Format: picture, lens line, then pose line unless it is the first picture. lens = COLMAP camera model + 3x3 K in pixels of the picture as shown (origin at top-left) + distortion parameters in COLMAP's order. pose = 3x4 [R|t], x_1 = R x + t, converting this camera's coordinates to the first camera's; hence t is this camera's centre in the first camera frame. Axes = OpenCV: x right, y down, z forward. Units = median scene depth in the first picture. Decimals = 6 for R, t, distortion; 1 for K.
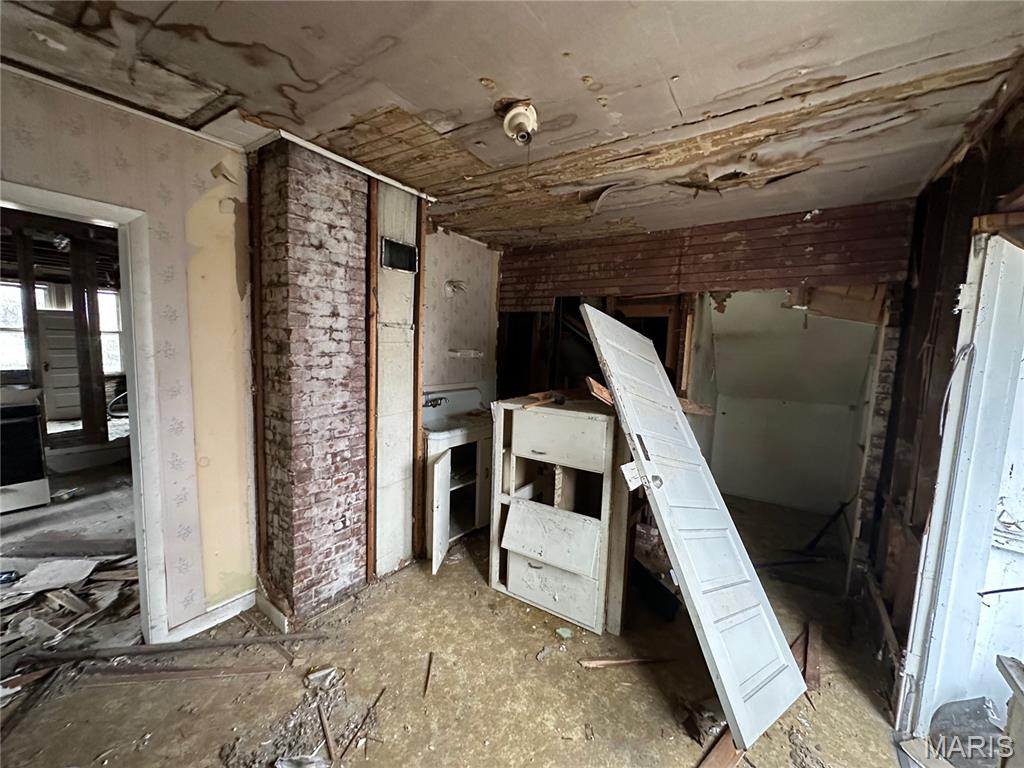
lens RADIAL K [[405.7, 0, 512.0], [0, 405.7, 384.0], [0, 0, 1]] dist [-0.003052, -0.000004]
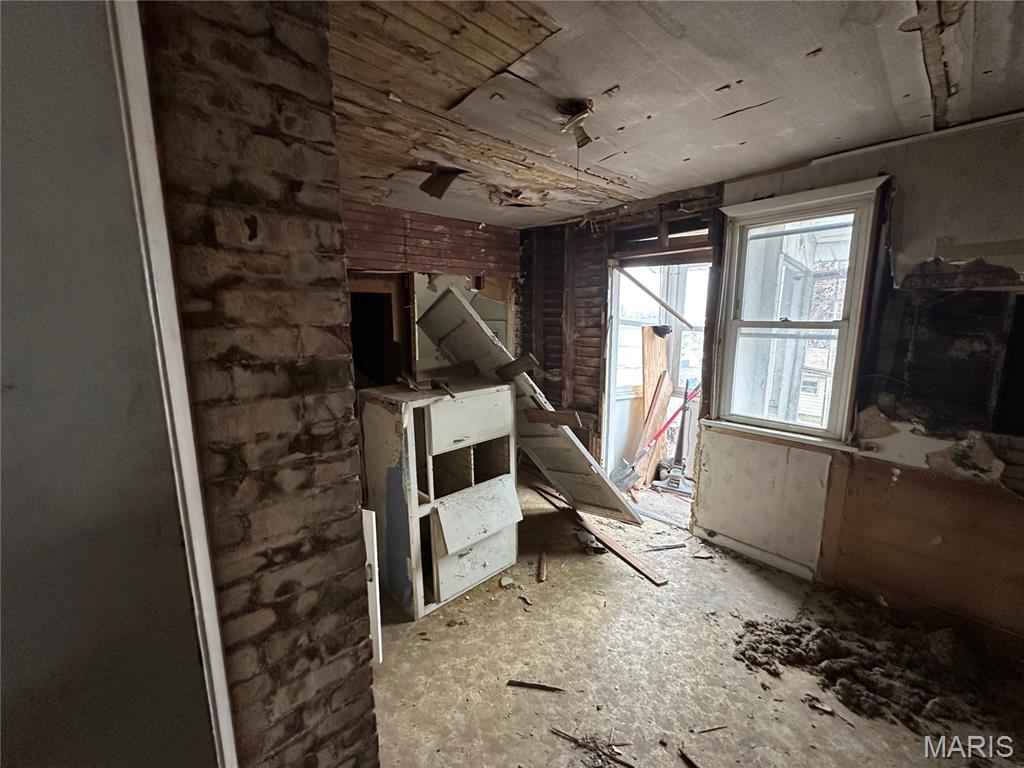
lens RADIAL K [[405.7, 0, 512.0], [0, 405.7, 384.0], [0, 0, 1]] dist [-0.003052, -0.000004]
pose [[0.230156, -0.193950, 0.953631, -0.822623], [0.113328, 0.978613, 0.171679, -0.116039], [-0.966533, 0.068560, 0.247213, 0.653741]]
